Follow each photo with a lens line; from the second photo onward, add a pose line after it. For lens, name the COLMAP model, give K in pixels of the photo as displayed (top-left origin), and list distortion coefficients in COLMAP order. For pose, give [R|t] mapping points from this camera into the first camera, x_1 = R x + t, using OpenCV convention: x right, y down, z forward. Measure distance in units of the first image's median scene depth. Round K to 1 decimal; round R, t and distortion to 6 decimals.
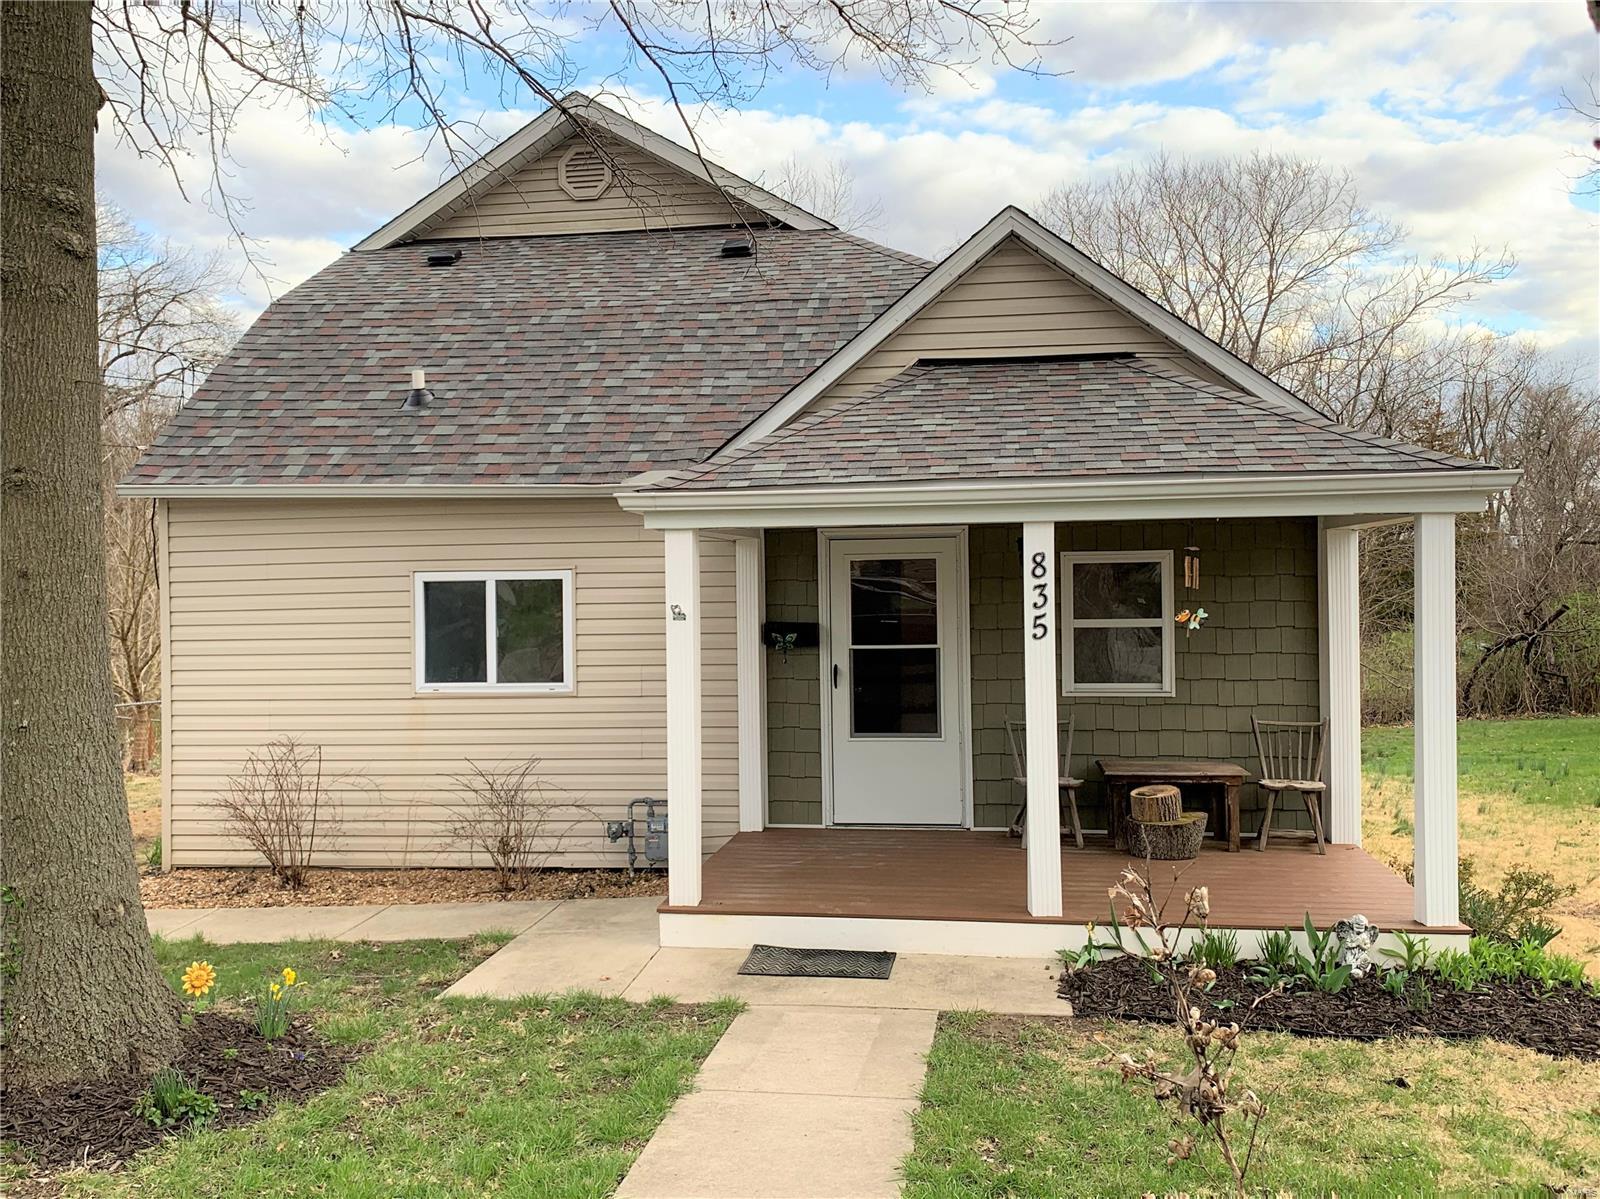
lens RADIAL K [[1408.4, 0, 772.6], [0, 1408.4, 595.1], [0, 0, 1]] dist [0.179782, -0.502042]
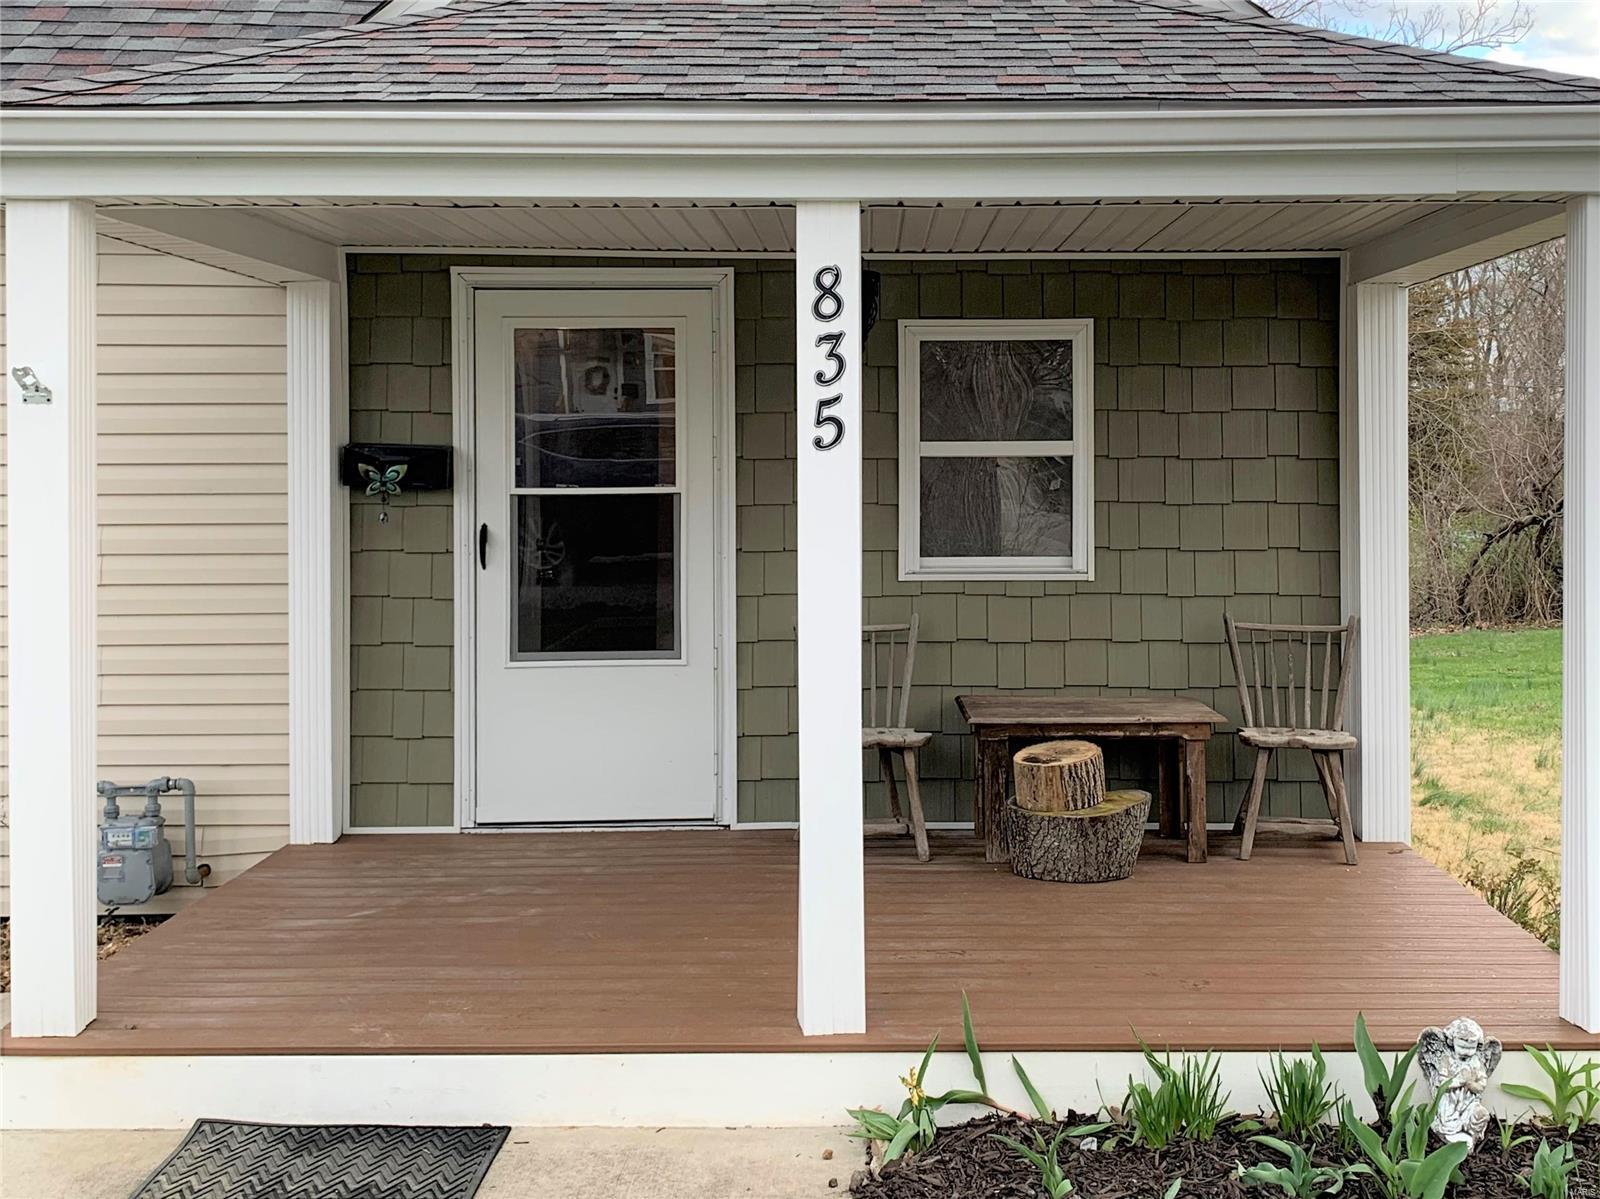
lens RADIAL K [[1839.3, 0, 868.5], [0, 1839.3, 463.4], [0, 0, 1]] dist [0.125679, -0.312919]
pose [[0.987441, 0.009619, 0.157694, 0.081406], [-0.008776, 0.999943, -0.006037, 0.030779], [-0.157743, 0.004578, 0.987470, 0.302466]]
